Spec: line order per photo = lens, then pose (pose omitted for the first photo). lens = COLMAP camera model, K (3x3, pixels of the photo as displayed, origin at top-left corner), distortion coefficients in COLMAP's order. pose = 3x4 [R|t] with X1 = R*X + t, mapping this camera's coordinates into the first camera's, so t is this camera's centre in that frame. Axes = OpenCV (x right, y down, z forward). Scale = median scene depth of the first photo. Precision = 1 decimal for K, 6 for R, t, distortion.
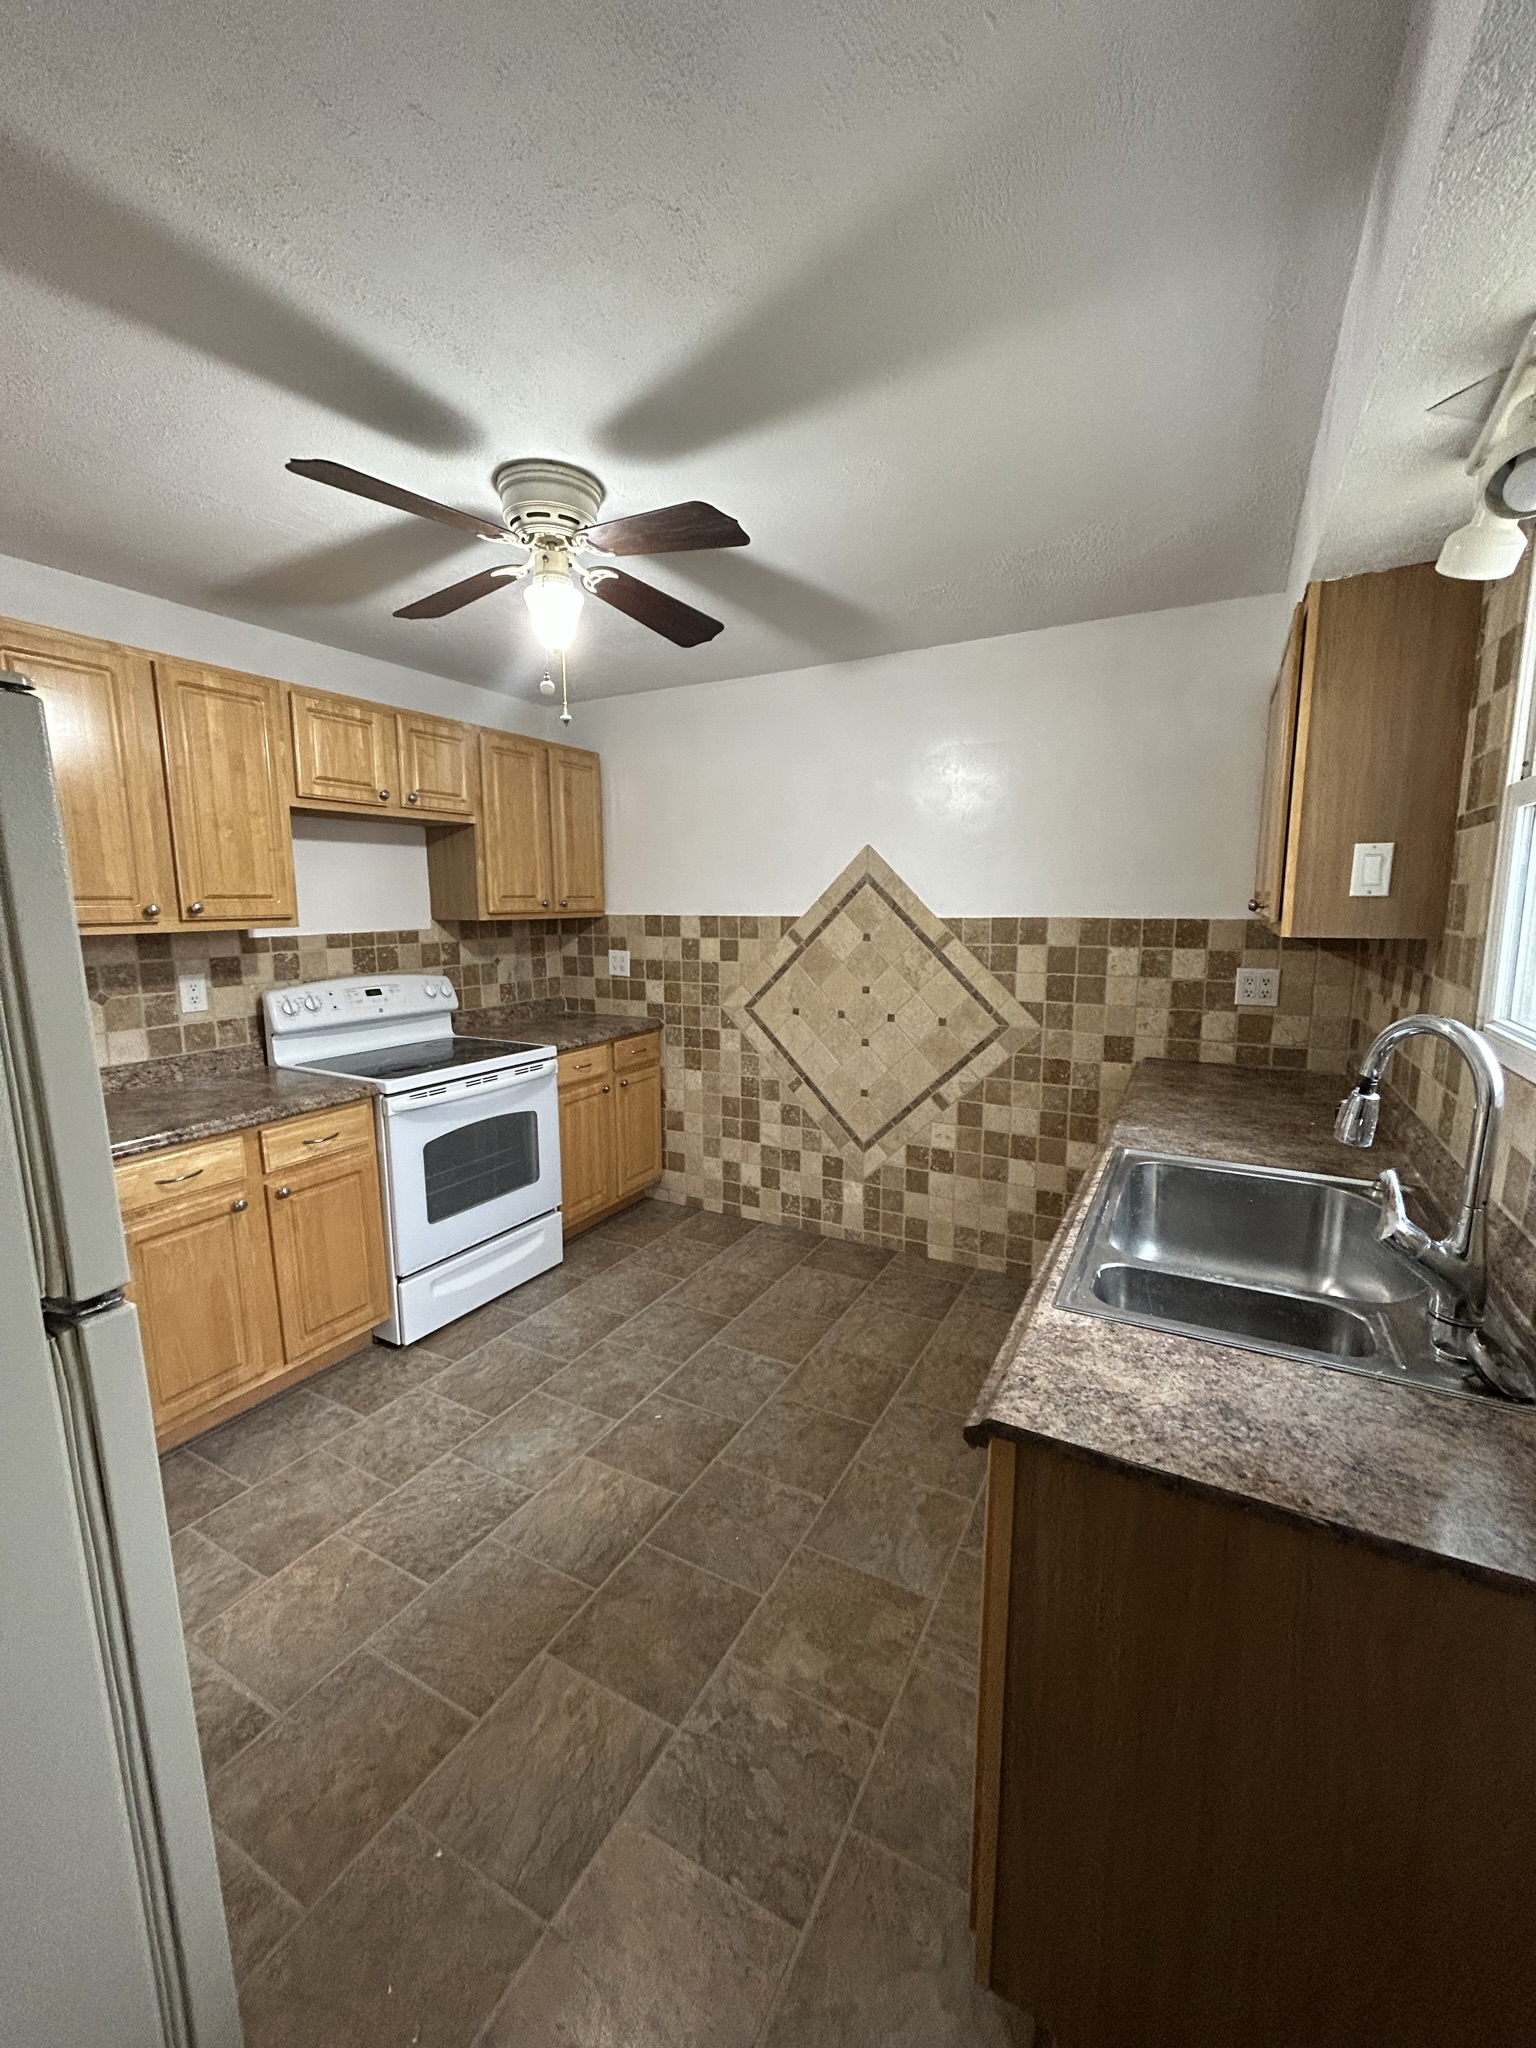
lens RADIAL K [[811.2, 0, 768.0], [0, 811.2, 1024.0], [0, 0, 1]] dist [-0.000712, -0.000087]
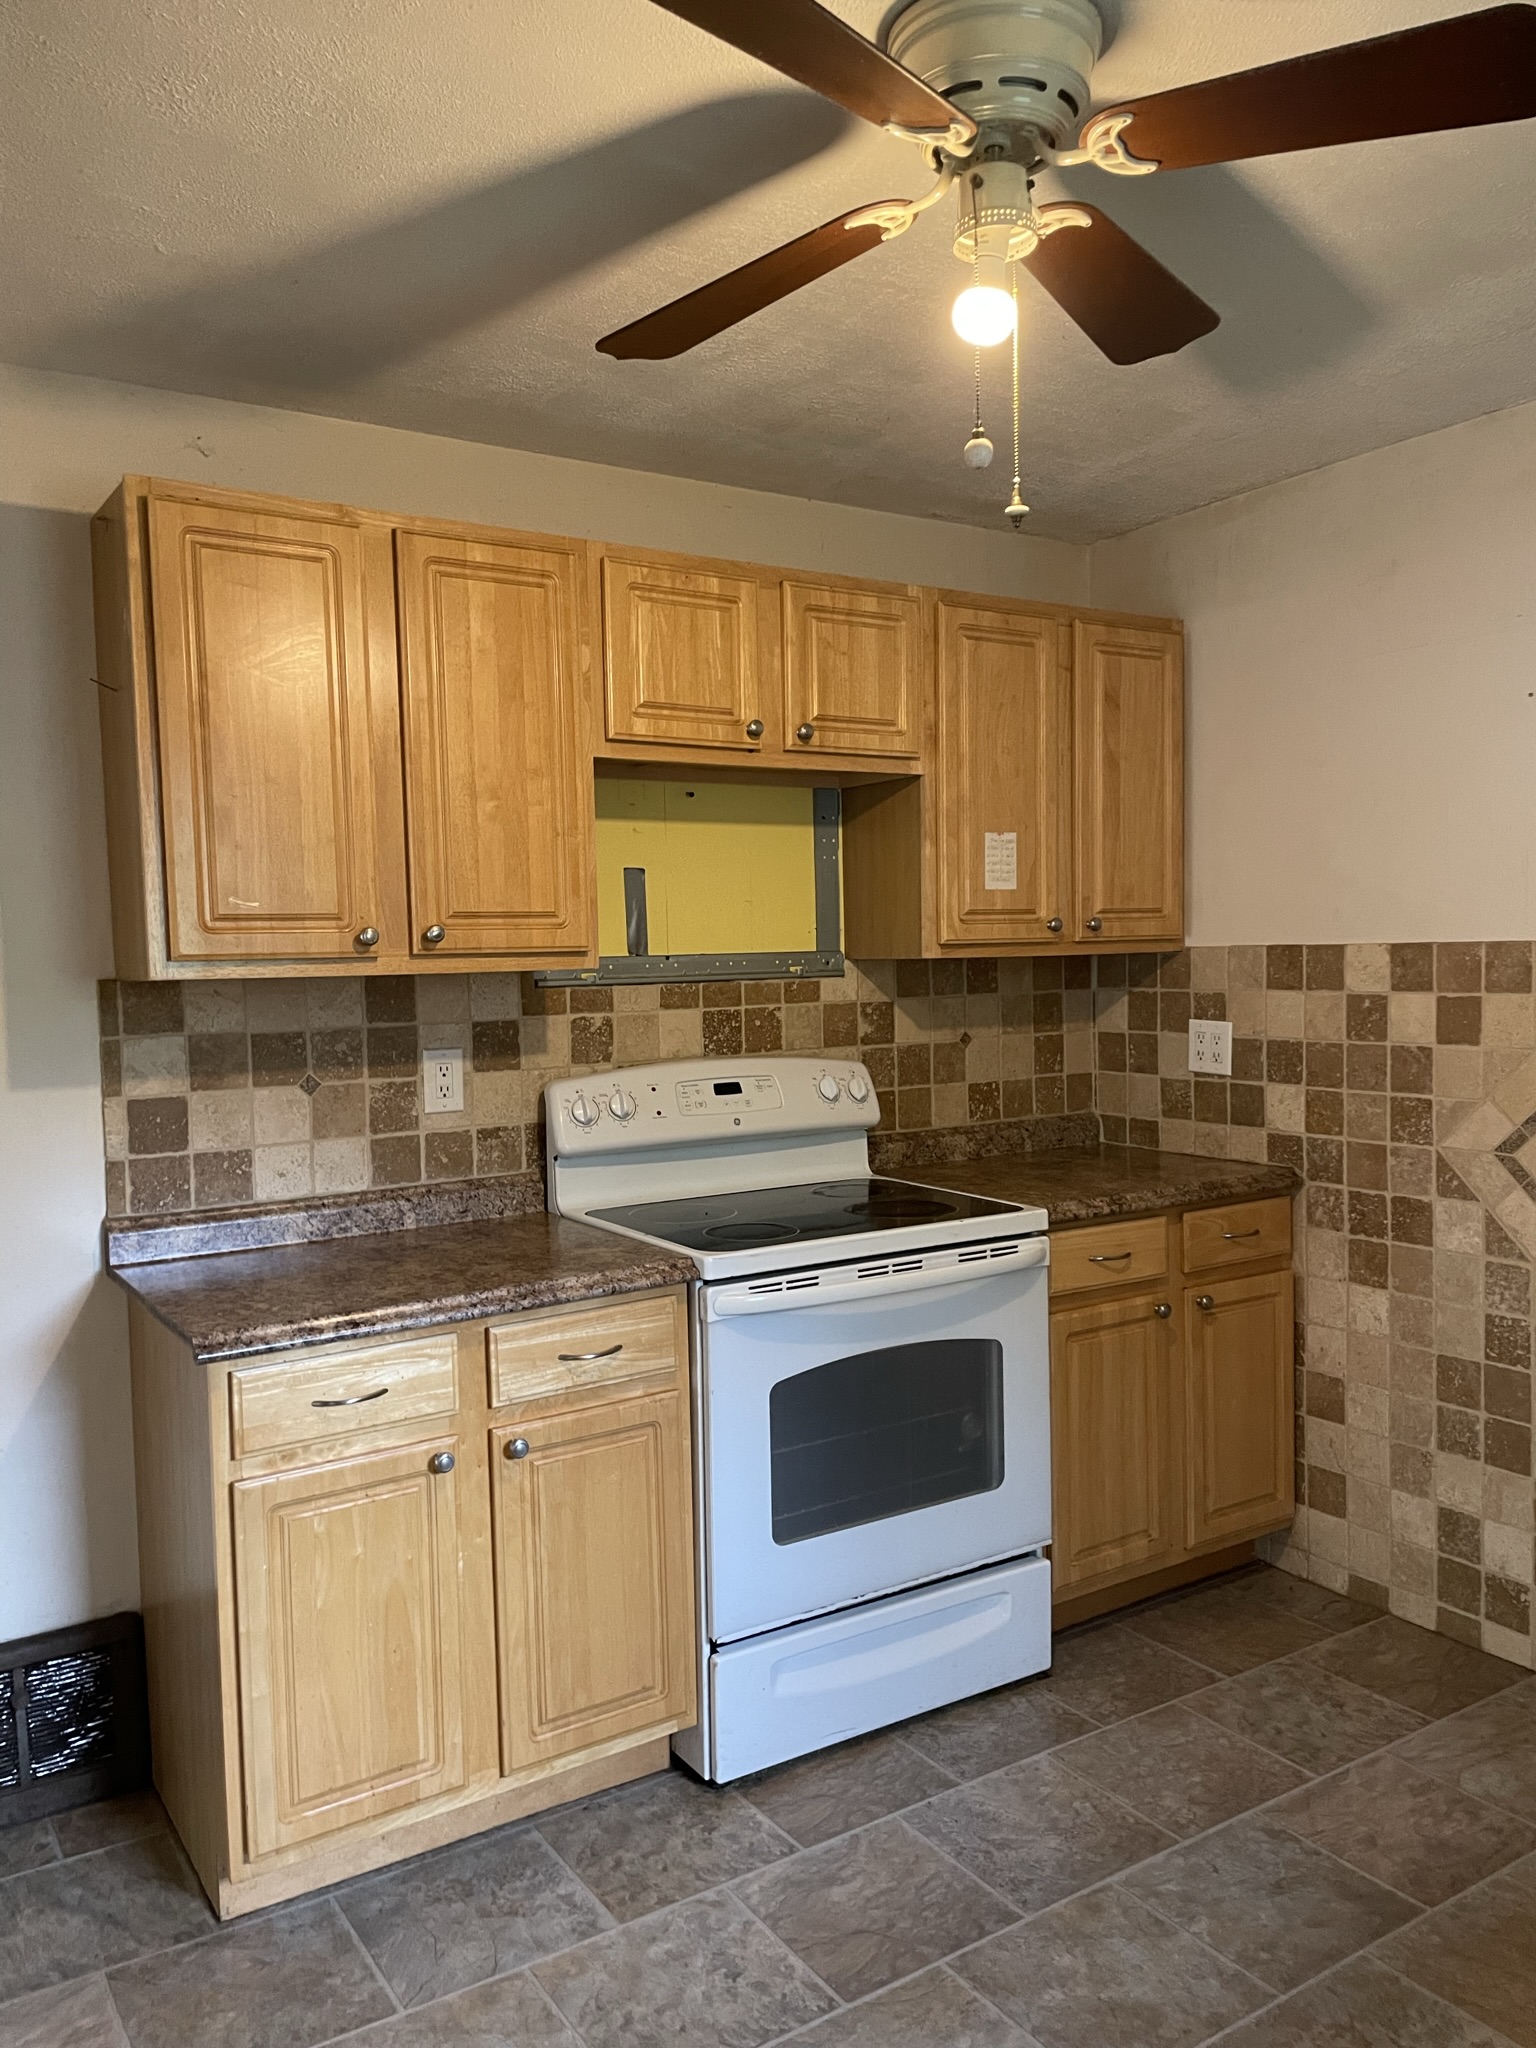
lens RADIAL K [[1565.3, 0, 767.8], [0, 1565.3, 1036.1], [0, 0, 1]] dist [0.103830, -0.125877]
pose [[0.882318, 0.012542, -0.470487, 0.036893], [-0.053283, 0.995880, -0.073376, 0.001136], [0.467629, 0.089810, 0.879351, 0.093383]]
